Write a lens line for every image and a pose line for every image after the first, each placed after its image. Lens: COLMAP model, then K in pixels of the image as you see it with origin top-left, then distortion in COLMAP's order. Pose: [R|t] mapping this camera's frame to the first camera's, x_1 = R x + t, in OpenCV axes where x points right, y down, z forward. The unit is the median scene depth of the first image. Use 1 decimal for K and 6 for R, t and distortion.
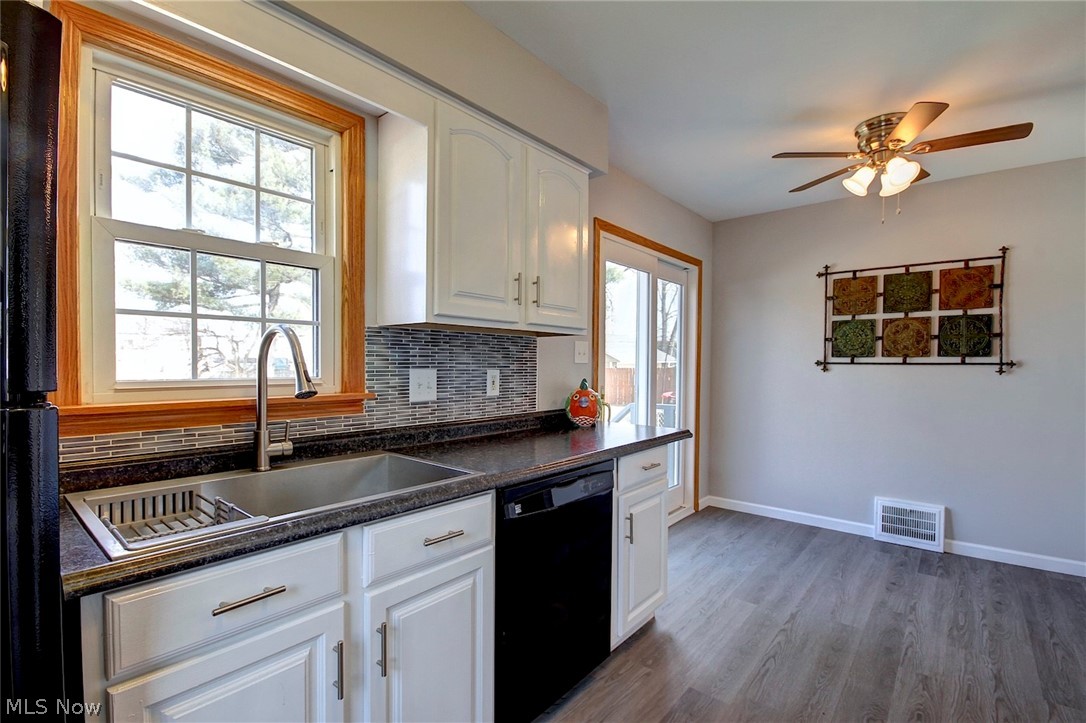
lens RADIAL K [[499.2, 0, 542.6], [0, 499.2, 371.4], [0, 0, 1]] dist [0.012218, -0.011644]
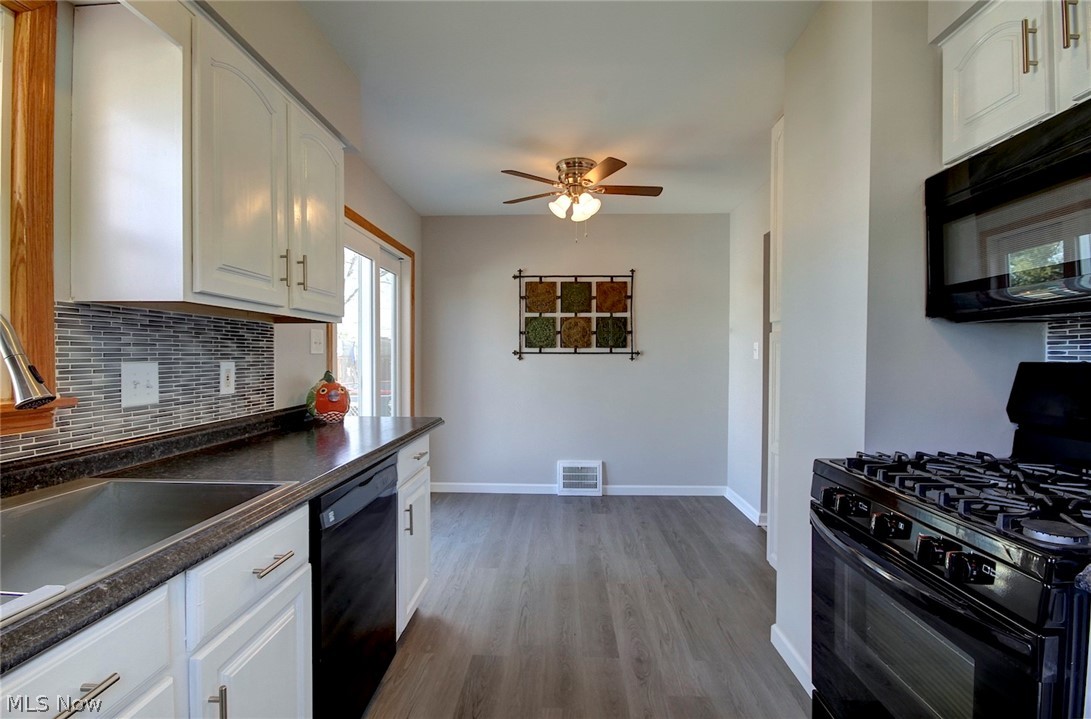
lens RADIAL K [[511.4, 0, 545.5], [0, 511.4, 359.5], [0, 0, 1]] dist [-0.005004, -0.000152]
pose [[0.790889, -0.010180, 0.611875, -0.176621], [0.012119, 0.999926, 0.000971, -0.001722], [-0.611840, 0.006648, 0.790954, 0.024422]]
